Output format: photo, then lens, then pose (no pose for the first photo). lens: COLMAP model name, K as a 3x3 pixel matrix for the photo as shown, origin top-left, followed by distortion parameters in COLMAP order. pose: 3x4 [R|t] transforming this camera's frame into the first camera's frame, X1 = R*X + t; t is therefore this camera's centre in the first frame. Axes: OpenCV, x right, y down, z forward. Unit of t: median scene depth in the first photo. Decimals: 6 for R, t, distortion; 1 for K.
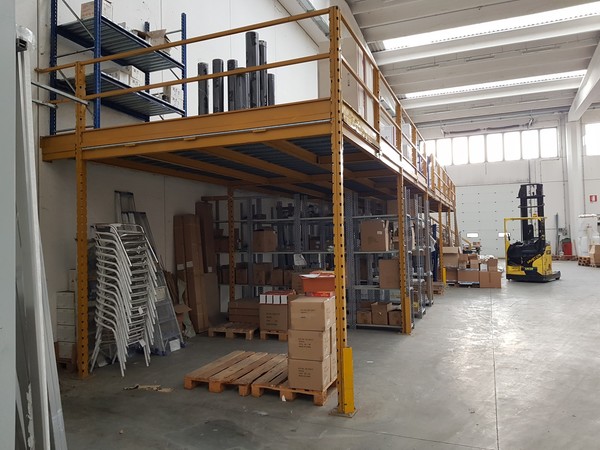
lens RADIAL K [[465.2, 0, 286.8], [0, 465.2, 220.8], [0, 0, 1]] dist [0.079662, -0.114860]
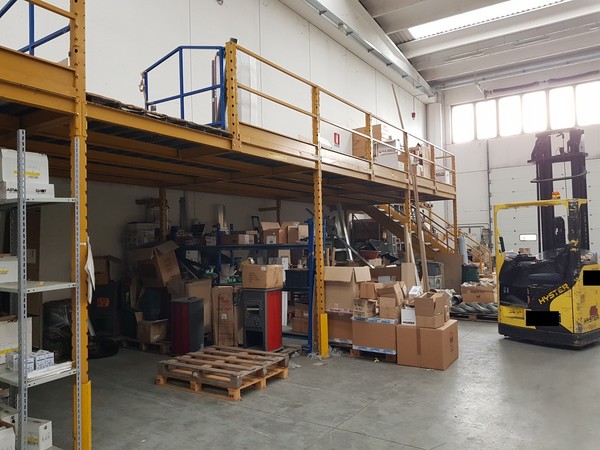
lens RADIAL K [[465.2, 0, 286.8], [0, 465.2, 220.8], [0, 0, 1]] dist [0.079662, -0.114860]
pose [[0.980564, -0.014191, -0.195683, 0.343058], [0.012879, 0.999885, -0.007976, 0.012133], [0.195774, 0.005301, 0.980635, 0.485370]]
